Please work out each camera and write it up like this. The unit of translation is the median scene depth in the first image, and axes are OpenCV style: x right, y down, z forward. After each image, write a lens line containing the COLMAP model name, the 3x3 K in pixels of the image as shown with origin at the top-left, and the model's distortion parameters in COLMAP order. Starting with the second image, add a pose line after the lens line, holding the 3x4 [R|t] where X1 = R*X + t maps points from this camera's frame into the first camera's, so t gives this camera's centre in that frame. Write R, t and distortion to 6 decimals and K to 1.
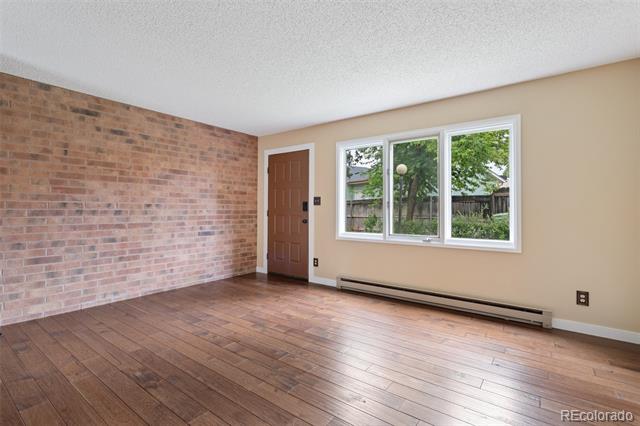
lens RADIAL K [[304.8, 0, 319.0], [0, 304.8, 207.6], [0, 0, 1]] dist [0.000810, 0.002055]
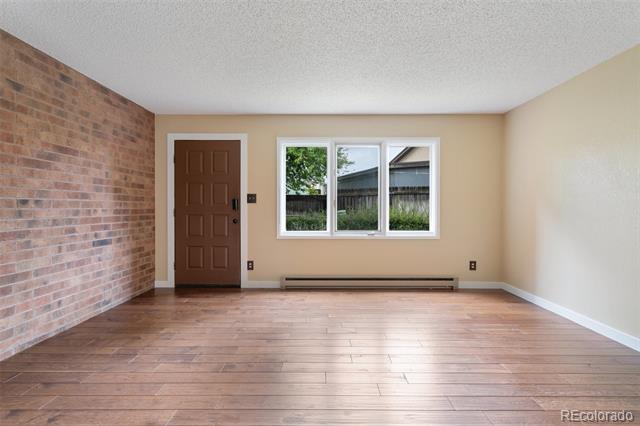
lens RADIAL K [[304.8, 0, 318.8], [0, 304.8, 214.5], [0, 0, 1]] dist [0.000810, 0.002055]
pose [[0.801249, -0.016151, 0.598113, -0.414002], [-0.002107, 0.999553, 0.029814, -0.001597], [-0.598327, -0.025148, 0.800857, 0.153650]]
